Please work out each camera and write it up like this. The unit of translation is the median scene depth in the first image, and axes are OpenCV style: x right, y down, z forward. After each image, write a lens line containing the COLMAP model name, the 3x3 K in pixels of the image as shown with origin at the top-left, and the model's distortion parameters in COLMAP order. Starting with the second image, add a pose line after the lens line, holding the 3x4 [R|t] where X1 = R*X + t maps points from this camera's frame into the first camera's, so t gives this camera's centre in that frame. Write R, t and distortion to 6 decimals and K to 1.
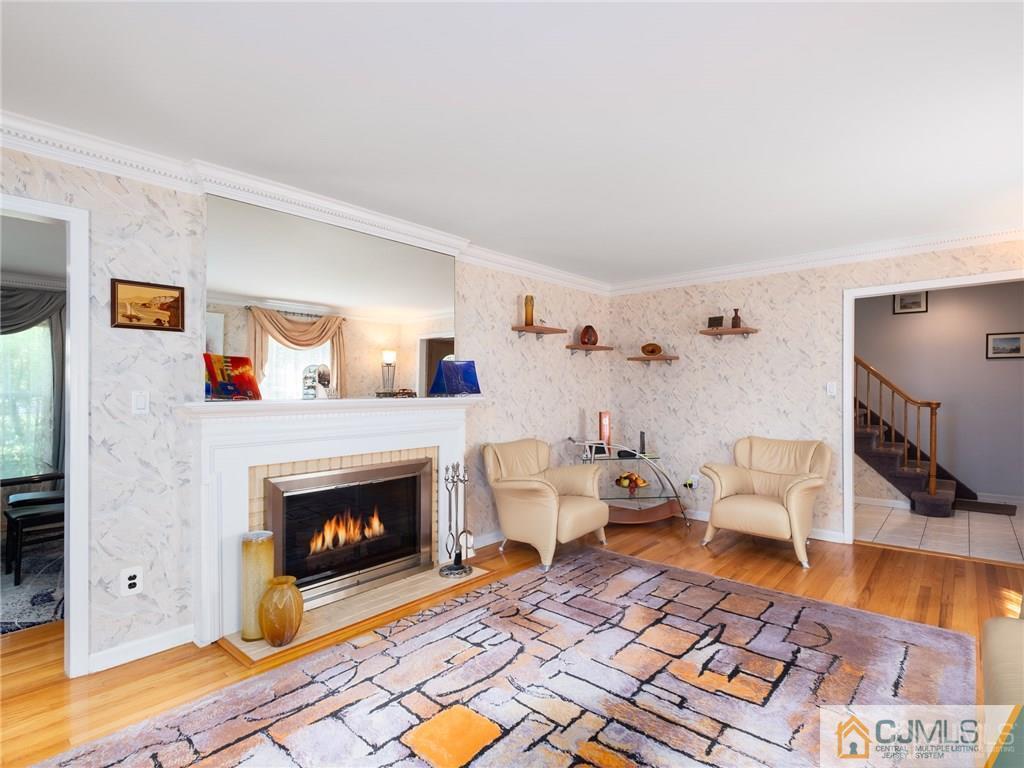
lens RADIAL K [[520.6, 0, 511.2], [0, 520.6, 393.9], [0, 0, 1]] dist [-0.006106, -0.001453]
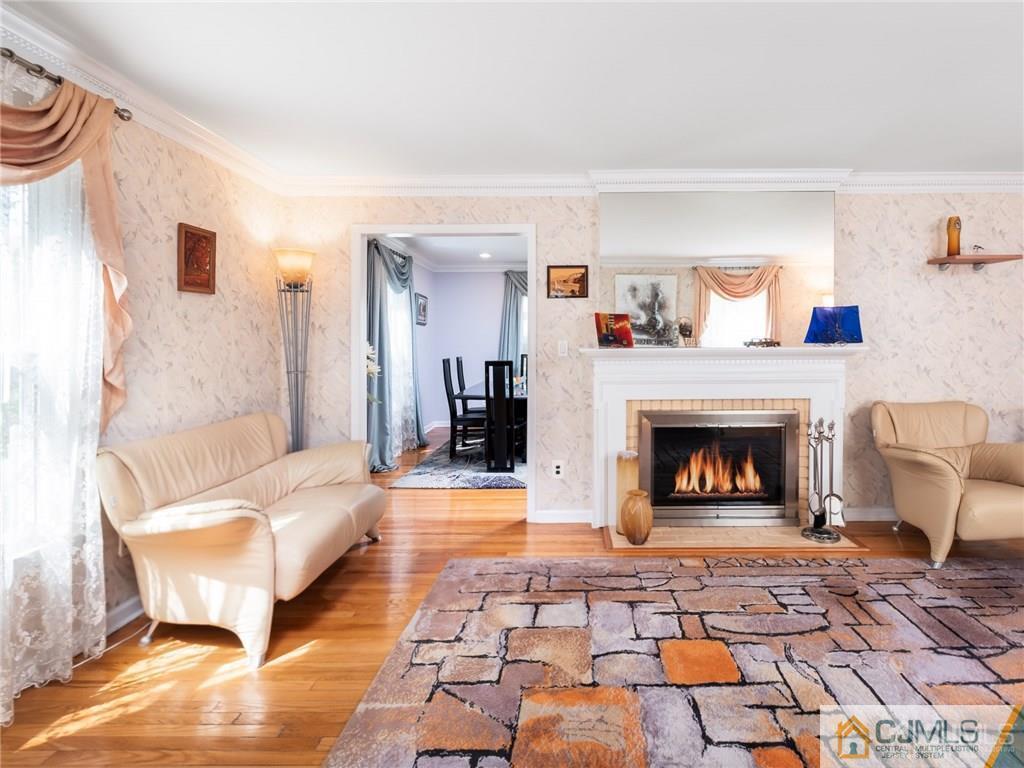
lens RADIAL K [[483.5, 0, 514.6], [0, 483.5, 351.1], [0, 0, 1]] dist [-0.001869, -0.001905]
pose [[0.618596, 0.016406, -0.785538, 0.279799], [-0.001991, 0.999812, 0.019313, -0.001922], [0.785707, -0.010383, 0.618512, 0.057035]]
